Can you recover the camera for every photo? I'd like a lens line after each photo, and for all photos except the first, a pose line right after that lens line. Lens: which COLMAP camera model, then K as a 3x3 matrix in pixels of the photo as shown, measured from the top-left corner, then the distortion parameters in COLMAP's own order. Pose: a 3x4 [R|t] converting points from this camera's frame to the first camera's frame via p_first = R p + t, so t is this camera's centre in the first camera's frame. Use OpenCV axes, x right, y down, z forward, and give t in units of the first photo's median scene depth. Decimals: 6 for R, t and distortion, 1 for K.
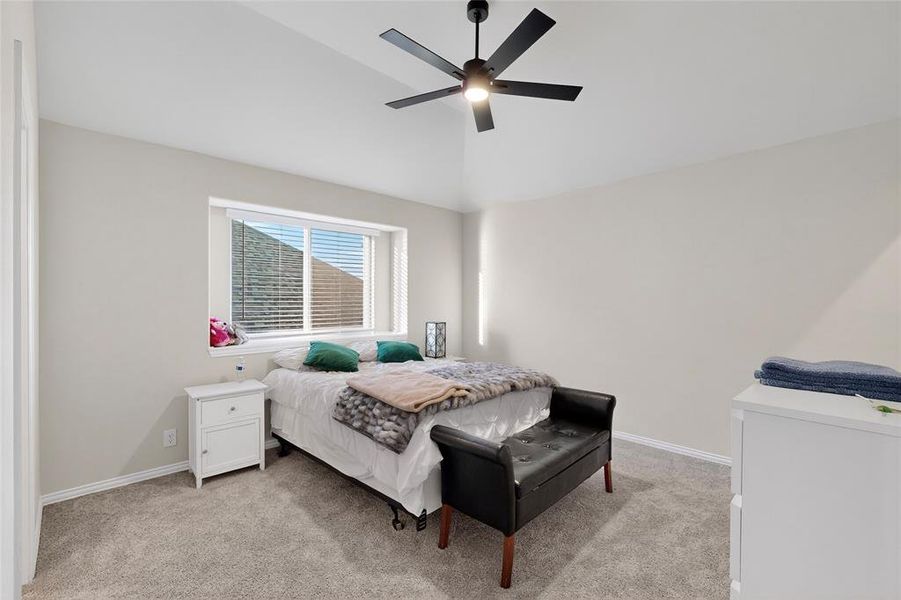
lens RADIAL K [[421.8, 0, 450.5], [0, 421.8, 300.0], [0, 0, 1]] dist [0.000743, 0.000041]
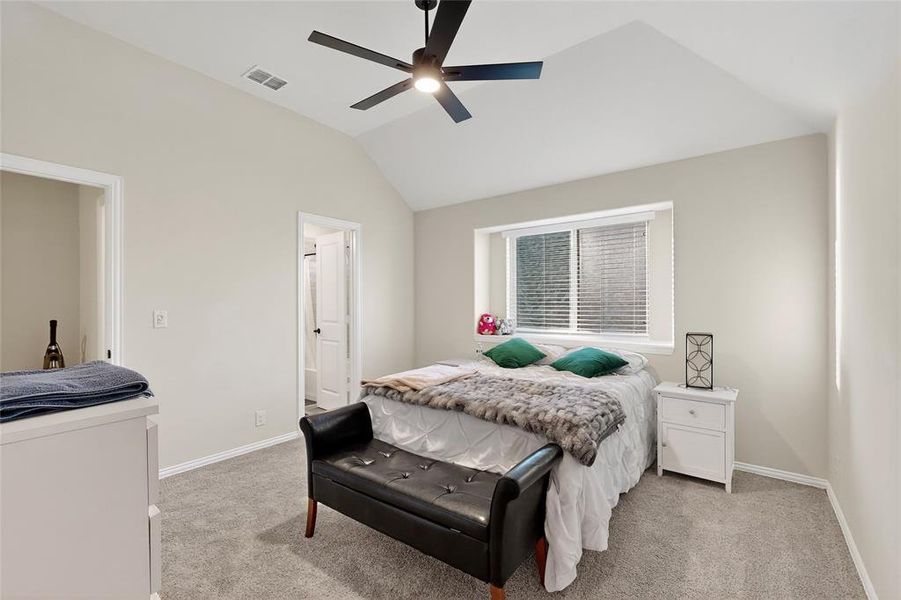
lens RADIAL K [[392.1, 0, 448.8], [0, 392.1, 302.7], [0, 0, 1]] dist [0.001745, 0.000395]
pose [[0.099889, -0.003537, -0.994992, 0.591169], [-0.001390, 0.999992, -0.003695, 0.008791], [0.994998, 0.001752, 0.099883, 0.605924]]
